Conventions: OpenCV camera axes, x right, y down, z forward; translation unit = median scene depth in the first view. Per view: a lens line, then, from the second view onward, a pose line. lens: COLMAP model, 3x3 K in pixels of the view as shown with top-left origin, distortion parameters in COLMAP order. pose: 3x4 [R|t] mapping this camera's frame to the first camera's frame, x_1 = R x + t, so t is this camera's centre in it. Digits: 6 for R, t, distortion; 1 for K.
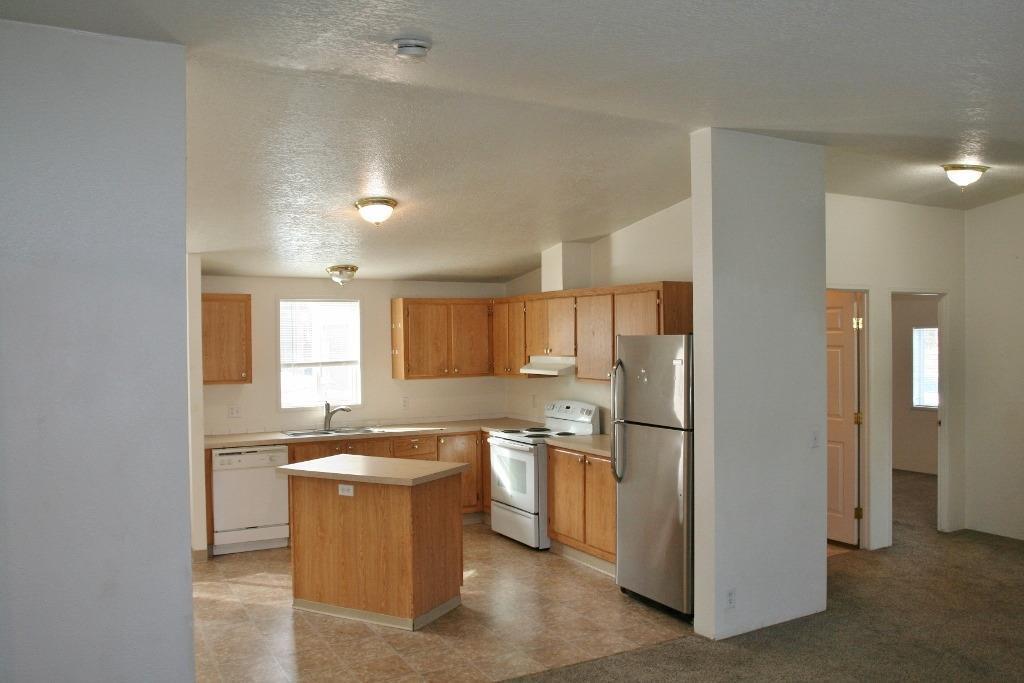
lens RADIAL K [[827.5, 0, 512.0], [0, 827.5, 341.5], [0, 0, 1]] dist [-0.089762, 0.005001]
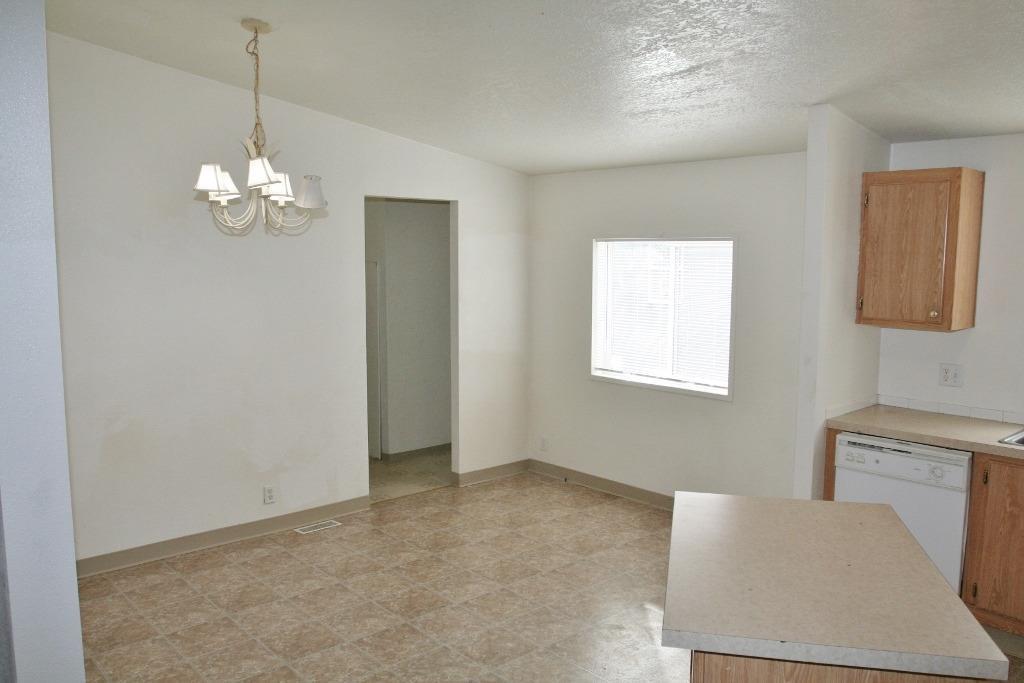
lens RADIAL K [[817.1, 0, 514.6], [0, 817.1, 347.5], [0, 0, 1]] dist [-0.098215, 0.059418]
pose [[0.230487, 0.124685, -0.965054, 0.137100], [-0.010159, 0.992011, 0.125741, -0.002423], [0.973022, -0.019178, 0.229912, 0.592037]]
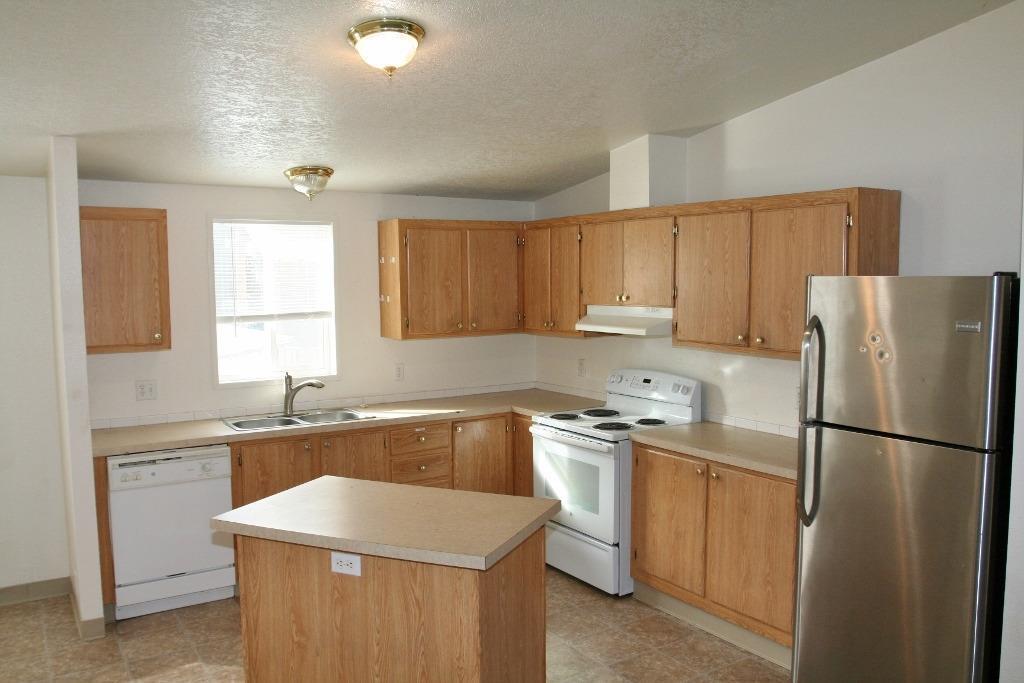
lens RADIAL K [[817.1, 0, 514.6], [0, 817.1, 347.5], [0, 0, 1]] dist [-0.098215, 0.059418]
pose [[0.997059, -0.002631, 0.076594, -0.097700], [-0.003438, 0.996869, 0.078998, -0.000848], [-0.076562, -0.079029, 0.993928, 0.355013]]
